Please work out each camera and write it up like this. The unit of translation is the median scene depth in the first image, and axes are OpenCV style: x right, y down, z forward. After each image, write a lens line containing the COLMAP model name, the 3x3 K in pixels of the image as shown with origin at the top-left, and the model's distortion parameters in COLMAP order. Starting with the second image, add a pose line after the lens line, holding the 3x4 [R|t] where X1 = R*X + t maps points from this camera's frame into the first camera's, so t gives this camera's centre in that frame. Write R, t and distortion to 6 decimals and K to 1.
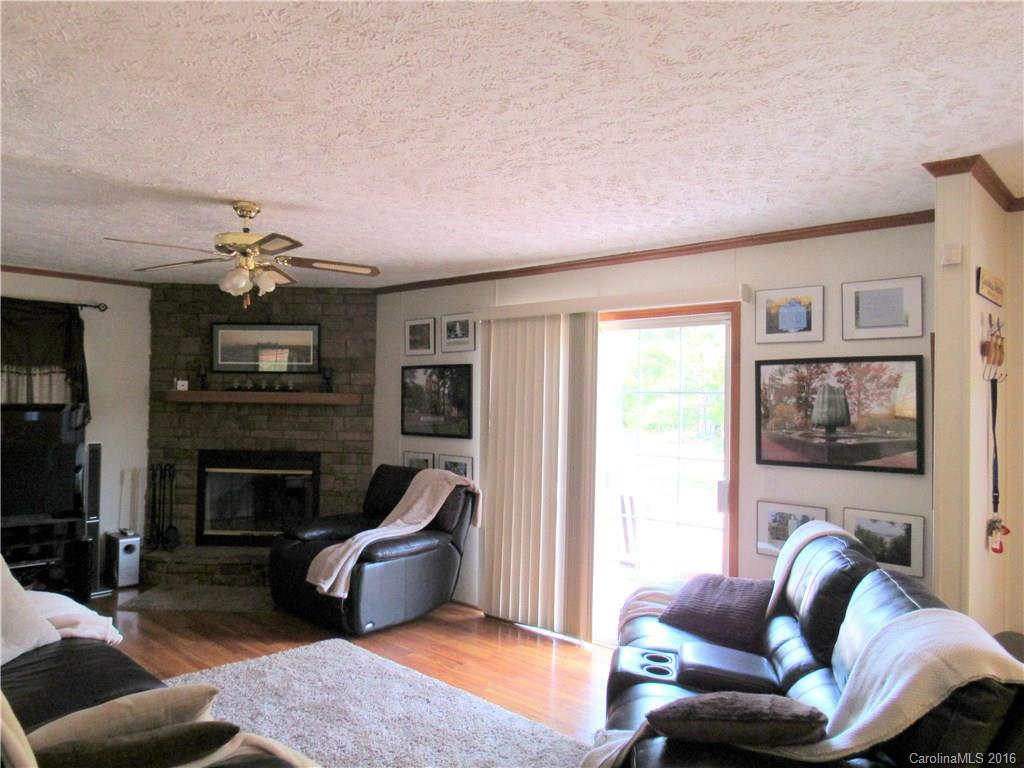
lens RADIAL K [[739.0, 0, 520.4], [0, 739.0, 380.3], [0, 0, 1]] dist [-0.032254, 0.002571]
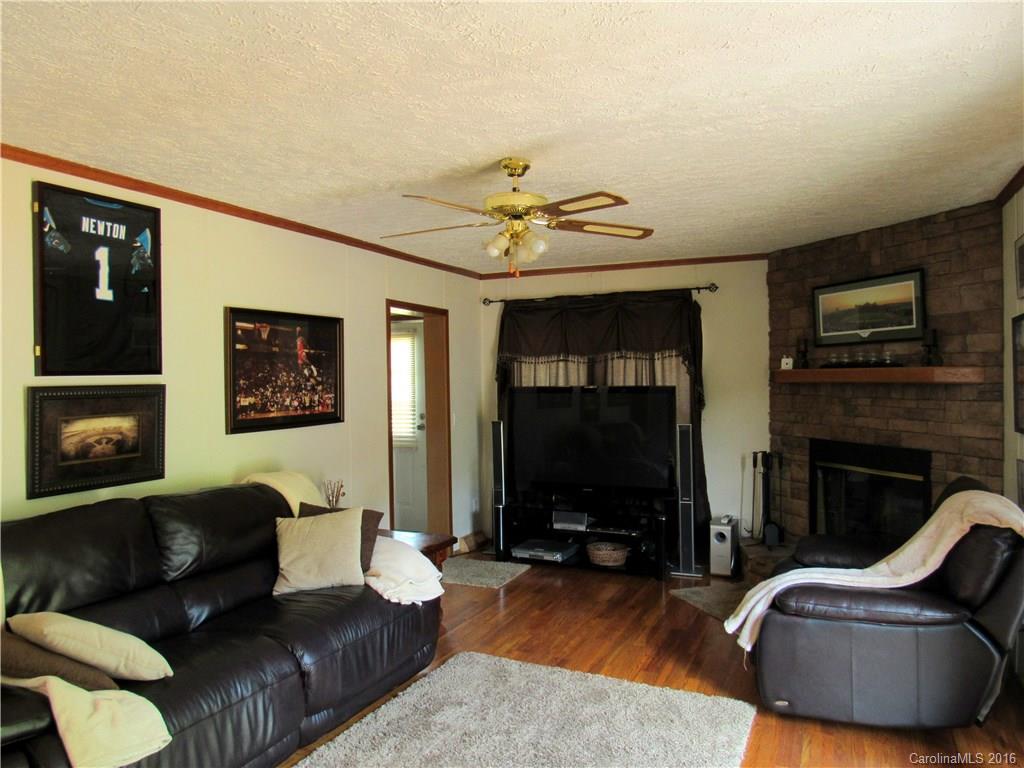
lens RADIAL K [[739.0, 0, 507.0], [0, 739.0, 381.1], [0, 0, 1]] dist [-0.032254, 0.002571]
pose [[0.294211, -0.015207, -0.955620, 0.333523], [0.038308, 0.999258, -0.004107, 0.021980], [0.954972, -0.035399, 0.294575, 0.498258]]
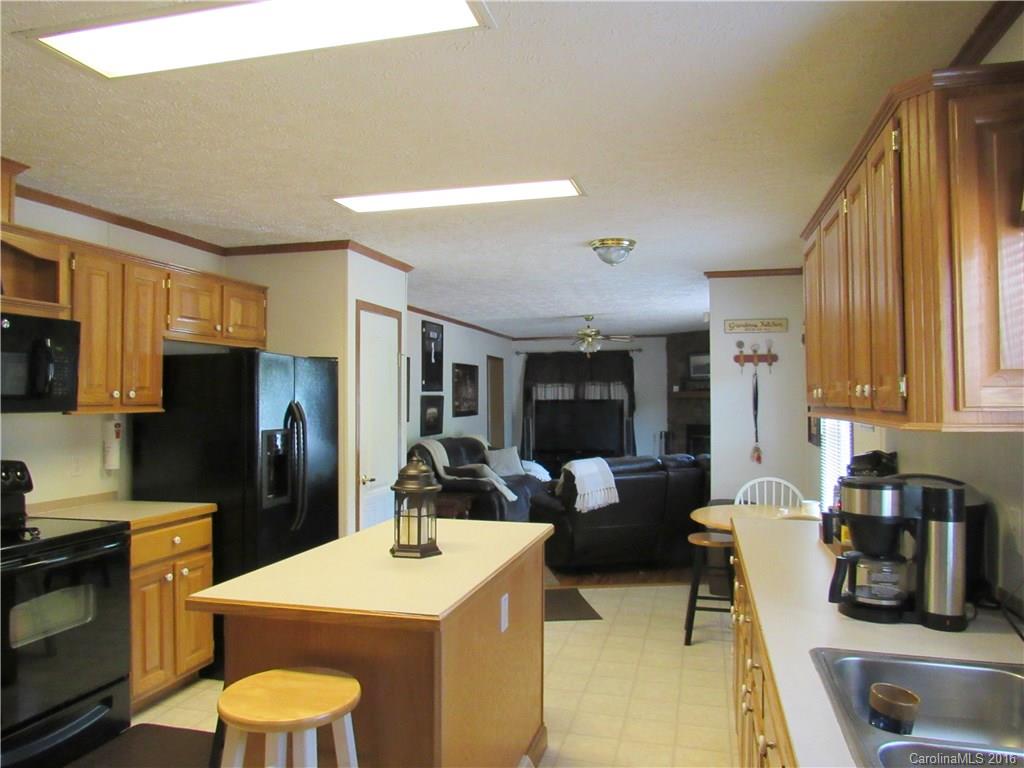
lens RADIAL K [[739.0, 0, 506.4], [0, 739.0, 388.2], [0, 0, 1]] dist [-0.032254, 0.002571]
pose [[0.450772, -0.030701, -0.892111, 1.181576], [0.033721, 0.999281, -0.017350, 0.027916], [0.892002, -0.022262, 0.451483, -0.253047]]
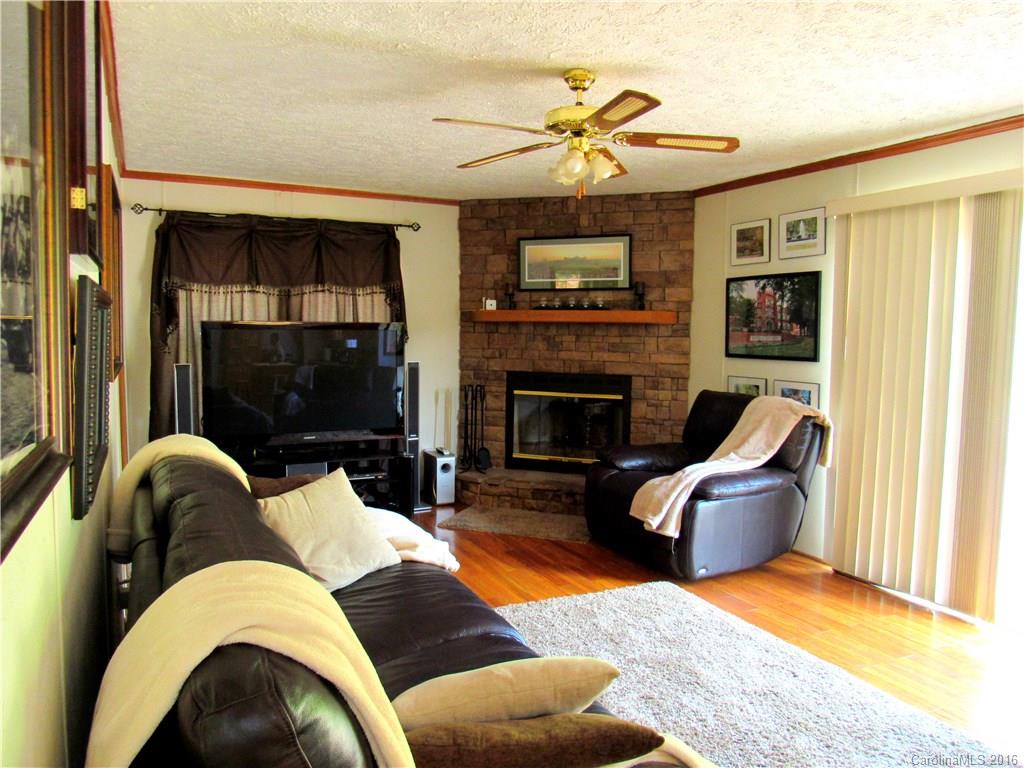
lens RADIAL K [[739.0, 0, 510.4], [0, 739.0, 381.4], [0, 0, 1]] dist [-0.032254, 0.002571]
pose [[0.930823, 0.021292, -0.364850, -0.091646], [0.012299, 0.995911, 0.089497, 0.024556], [0.365264, -0.087793, 0.926755, 0.111082]]
